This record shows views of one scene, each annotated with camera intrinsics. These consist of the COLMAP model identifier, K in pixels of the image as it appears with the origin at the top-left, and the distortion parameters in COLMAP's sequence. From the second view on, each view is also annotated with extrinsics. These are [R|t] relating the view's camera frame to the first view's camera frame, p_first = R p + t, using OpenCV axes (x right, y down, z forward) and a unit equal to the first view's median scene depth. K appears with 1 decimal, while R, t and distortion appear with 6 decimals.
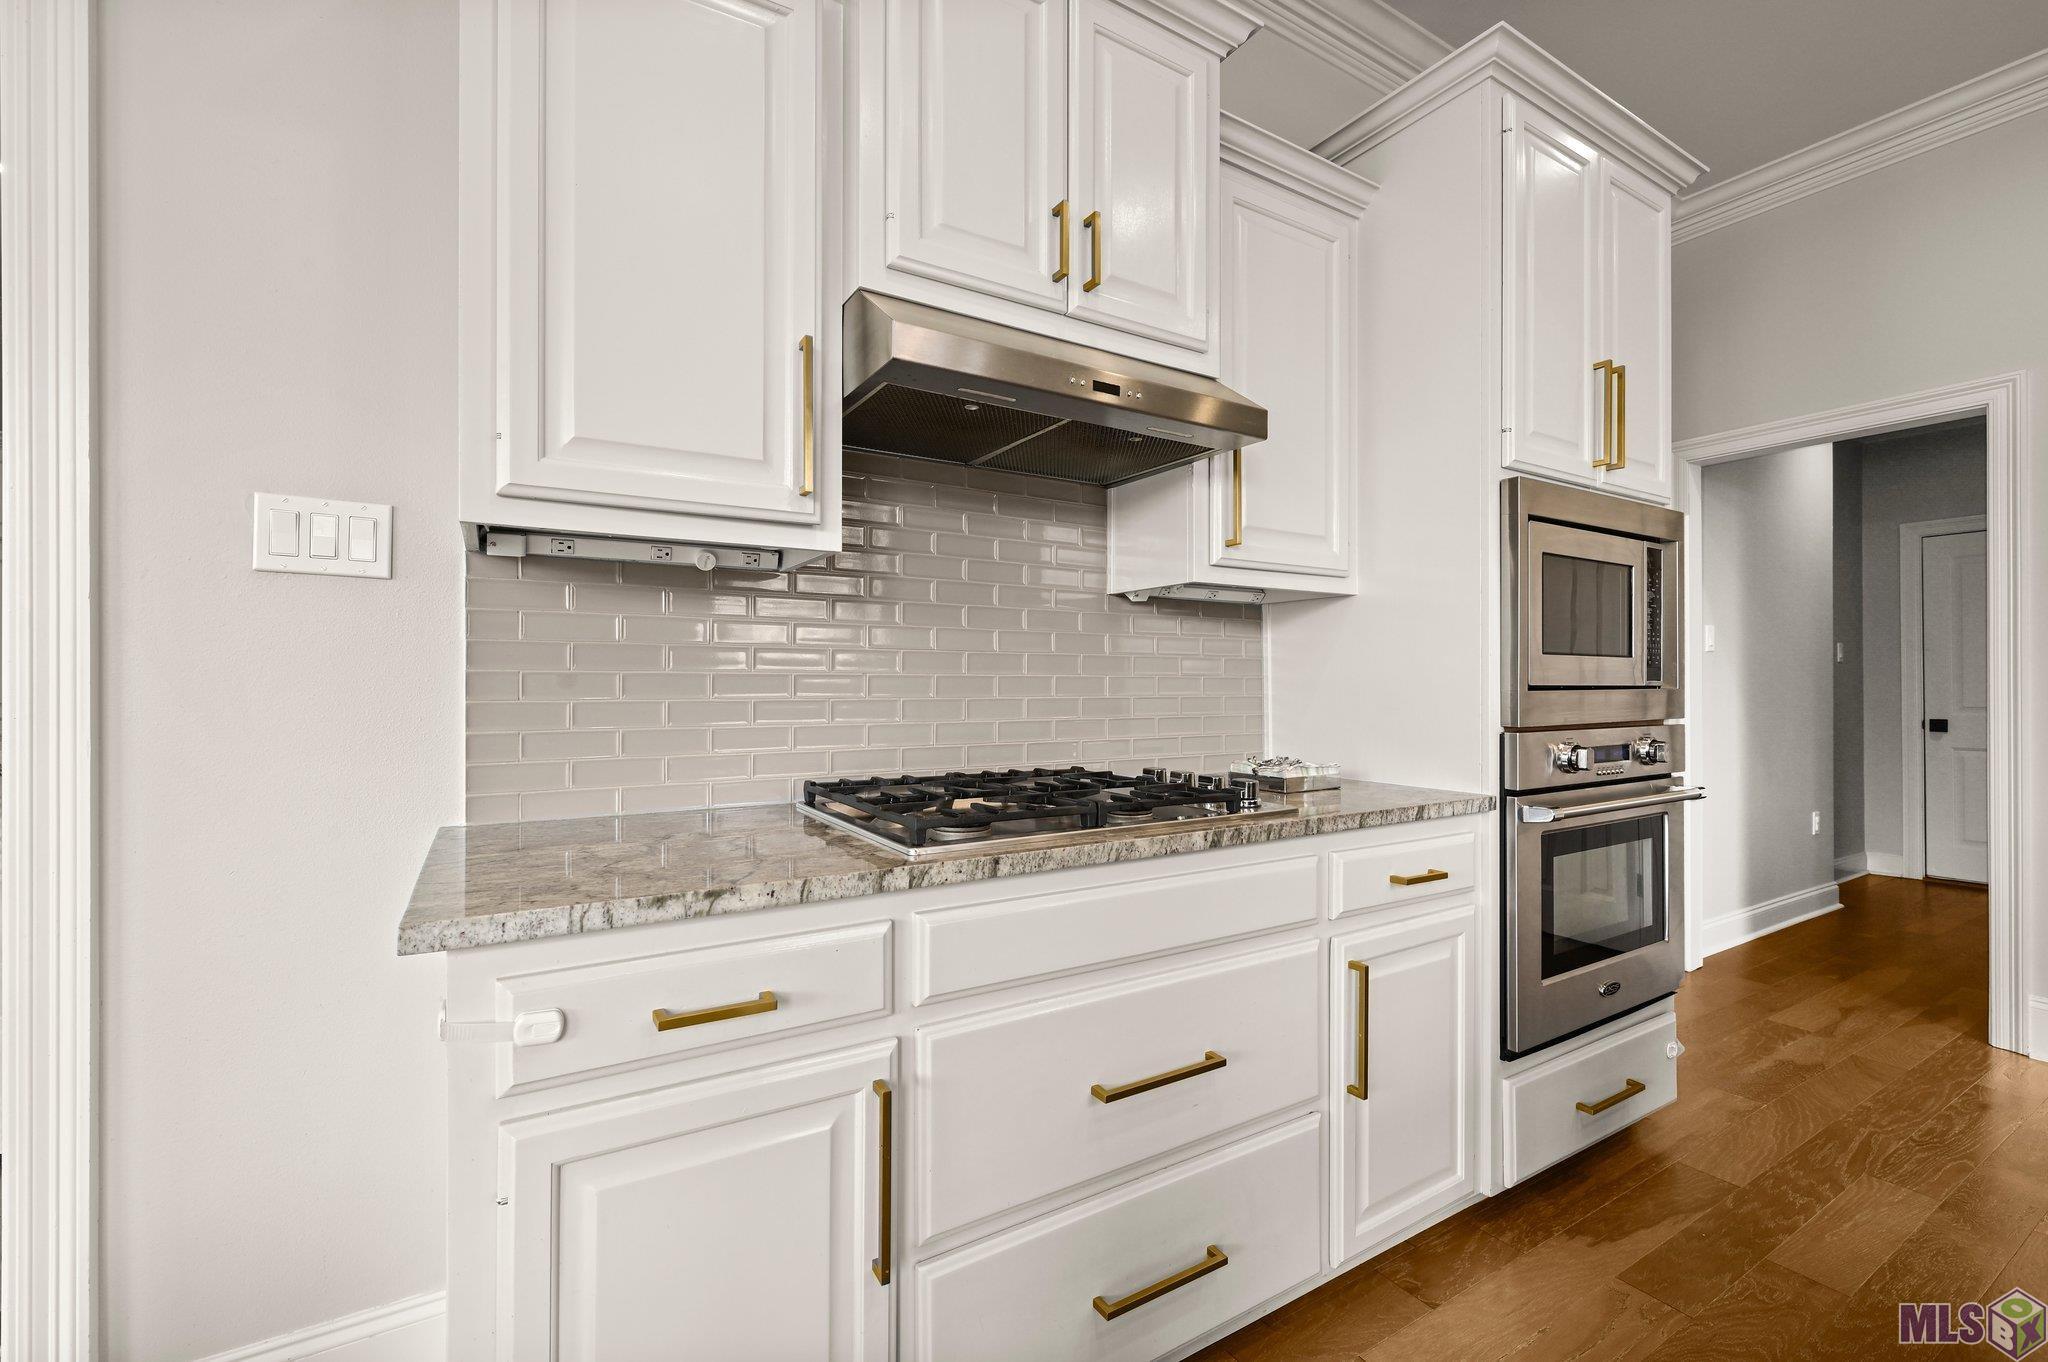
lens RADIAL K [[864.9, 0, 1026.6], [0, 864.9, 690.7], [0, 0, 1]] dist [0.076519, 0.000006]
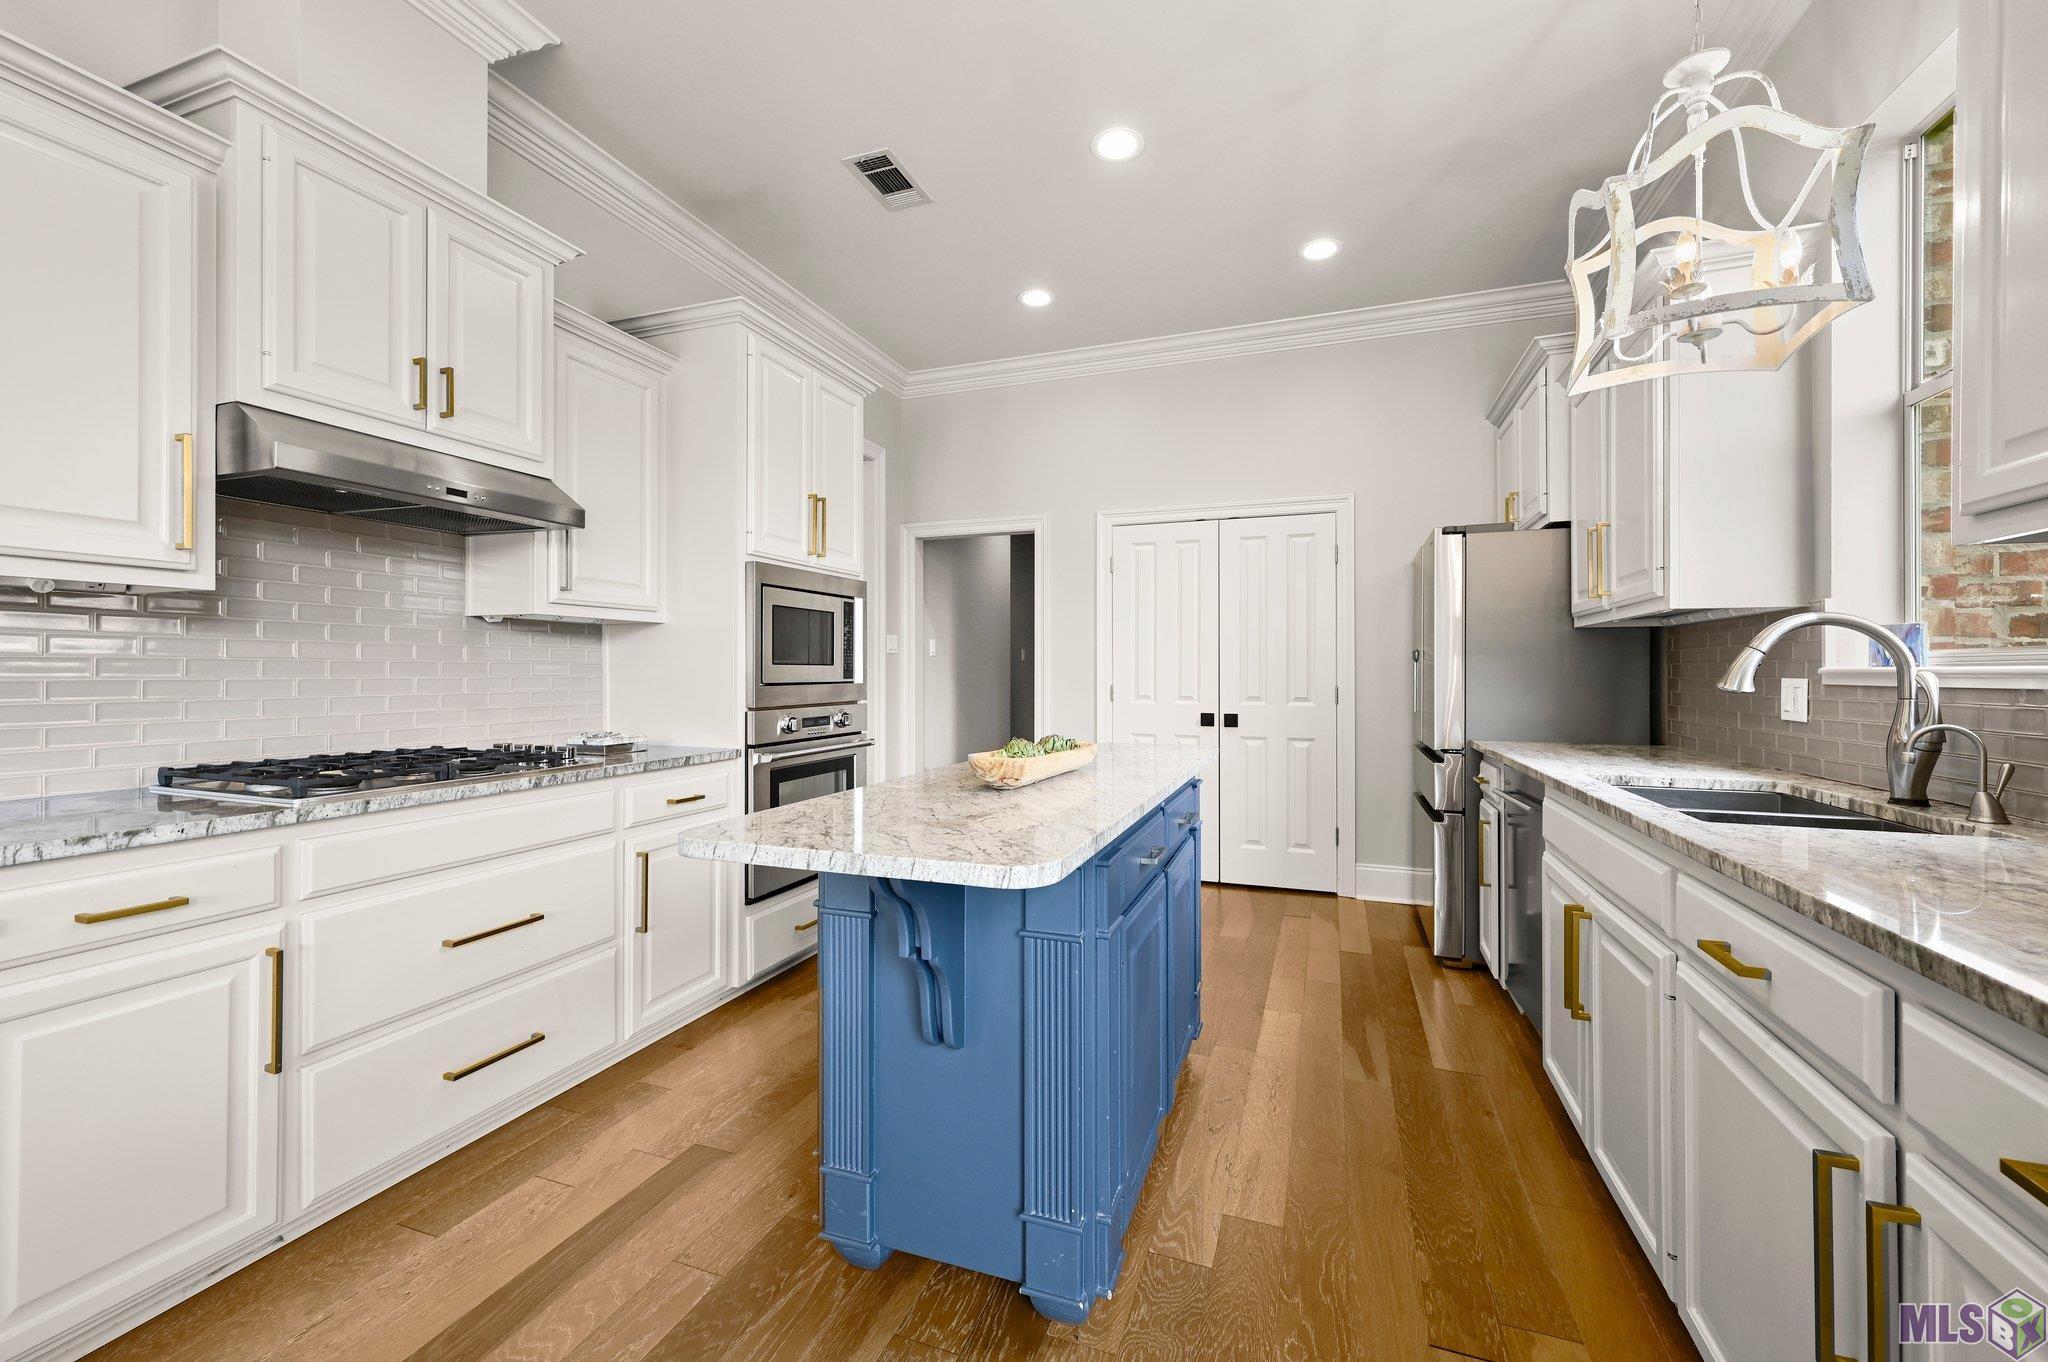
lens RADIAL K [[808.2, 0, 1020.5], [0, 808.2, 674.2], [0, 0, 1]] dist [-0.000214, 0.000492]
pose [[0.784166, 0.001609, 0.620549, -0.010761], [-0.001226, 0.999999, -0.001044, -0.025816], [-0.620550, 0.000058, 0.784167, -0.610110]]
